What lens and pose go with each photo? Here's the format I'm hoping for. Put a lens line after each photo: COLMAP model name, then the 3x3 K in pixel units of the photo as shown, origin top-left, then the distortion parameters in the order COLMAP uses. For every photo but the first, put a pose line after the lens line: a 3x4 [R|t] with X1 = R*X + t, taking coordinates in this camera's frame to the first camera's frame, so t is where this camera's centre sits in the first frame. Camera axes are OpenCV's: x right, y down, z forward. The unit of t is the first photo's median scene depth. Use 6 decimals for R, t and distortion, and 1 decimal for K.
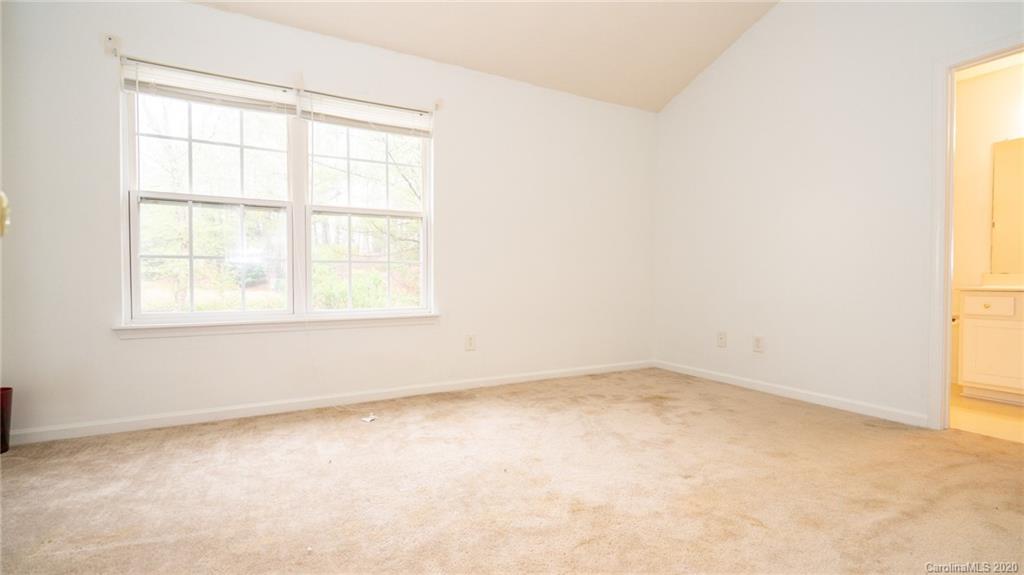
lens RADIAL K [[461.9, 0, 501.7], [0, 461.9, 289.6], [0, 0, 1]] dist [-0.004405, 0.002249]
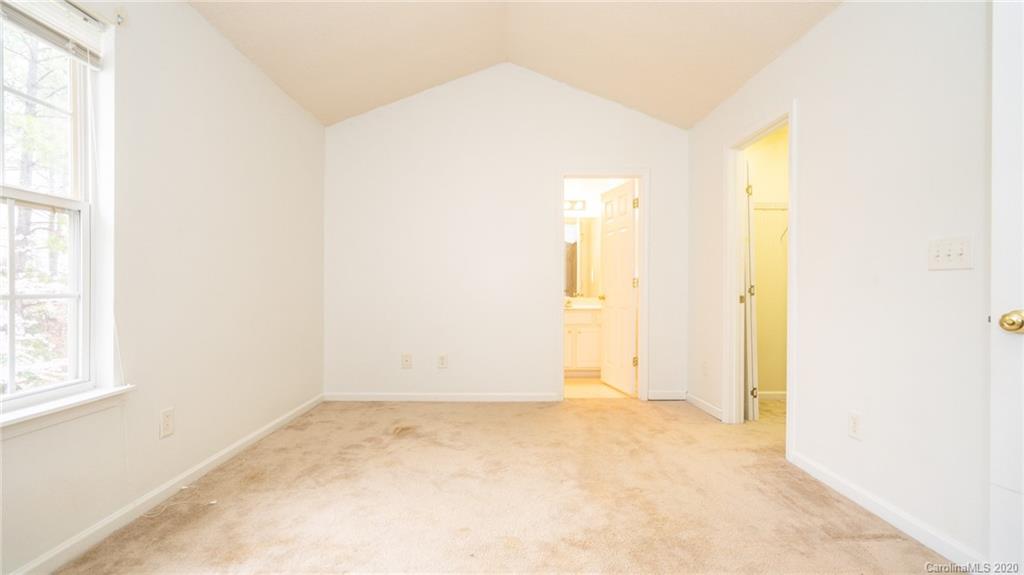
lens RADIAL K [[461.9, 0, 510.3], [0, 461.9, 290.0], [0, 0, 1]] dist [-0.004405, 0.002249]
pose [[0.448668, 0.000911, 0.893698, -0.510093], [0.012933, 0.999888, -0.007513, -0.065413], [-0.893605, 0.014929, 0.448606, 0.384241]]
